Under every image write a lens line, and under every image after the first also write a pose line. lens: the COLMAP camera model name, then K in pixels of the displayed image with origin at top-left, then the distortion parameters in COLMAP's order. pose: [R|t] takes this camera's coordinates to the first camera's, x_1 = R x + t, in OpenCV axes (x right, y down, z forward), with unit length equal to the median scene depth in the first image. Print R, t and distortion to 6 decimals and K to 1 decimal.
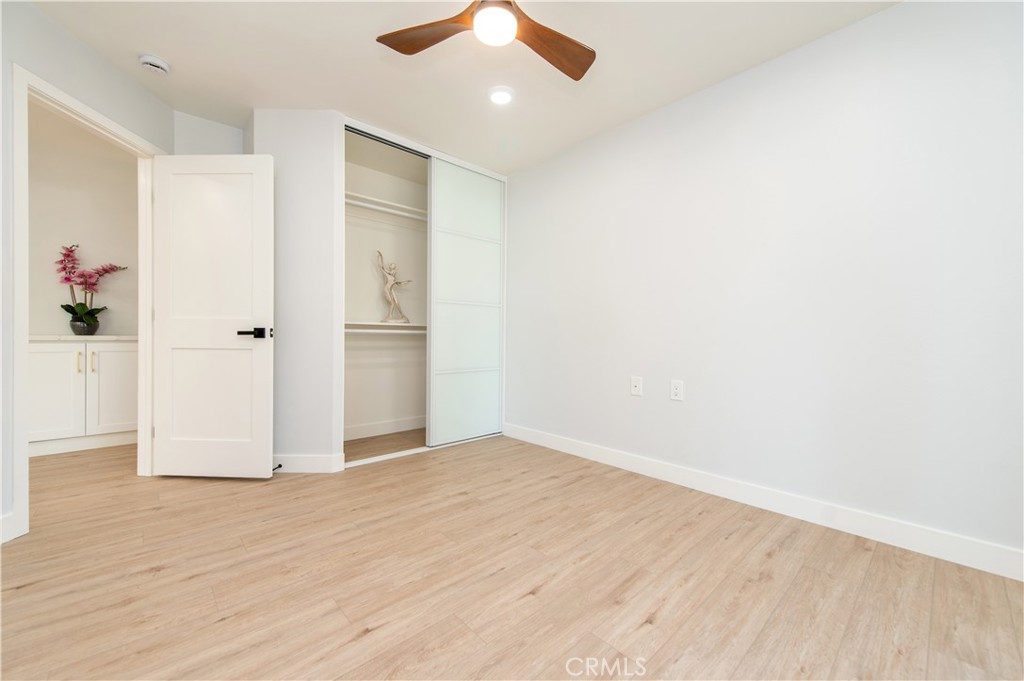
lens RADIAL K [[400.5, 0, 508.2], [0, 400.5, 341.3], [0, 0, 1]] dist [0.015320, -0.004083]
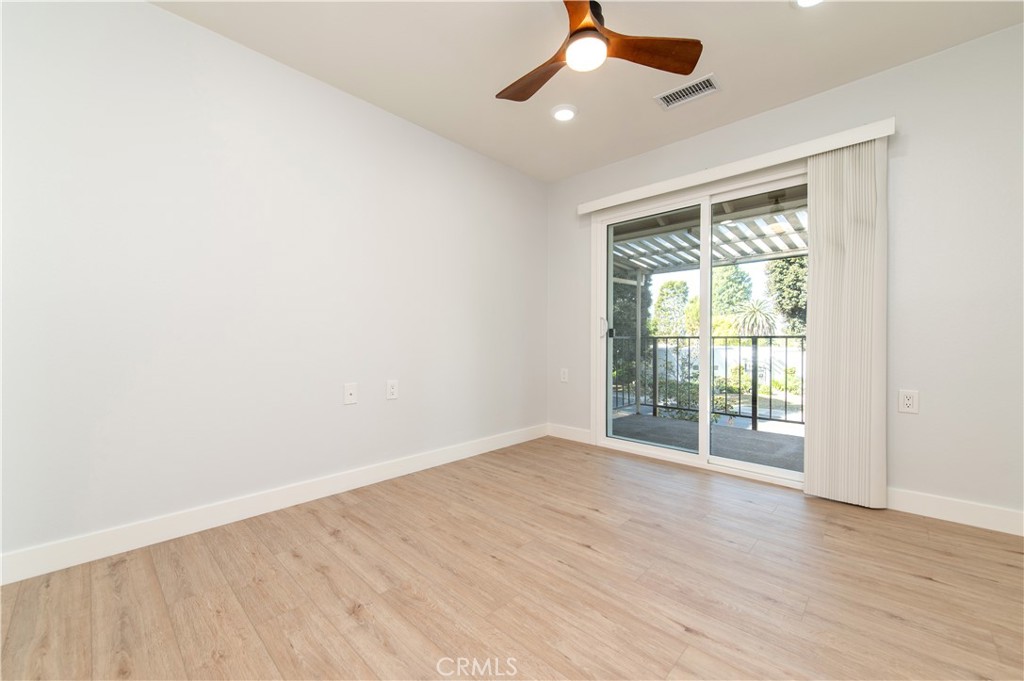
lens RADIAL K [[400.5, 0, 503.4], [0, 400.5, 342.0], [0, 0, 1]] dist [0.015320, -0.004083]
pose [[-0.057854, -0.014174, 0.998224, -0.924414], [0.011130, 0.999828, 0.014842, -0.034382], [-0.998263, 0.011969, -0.057686, 1.040779]]
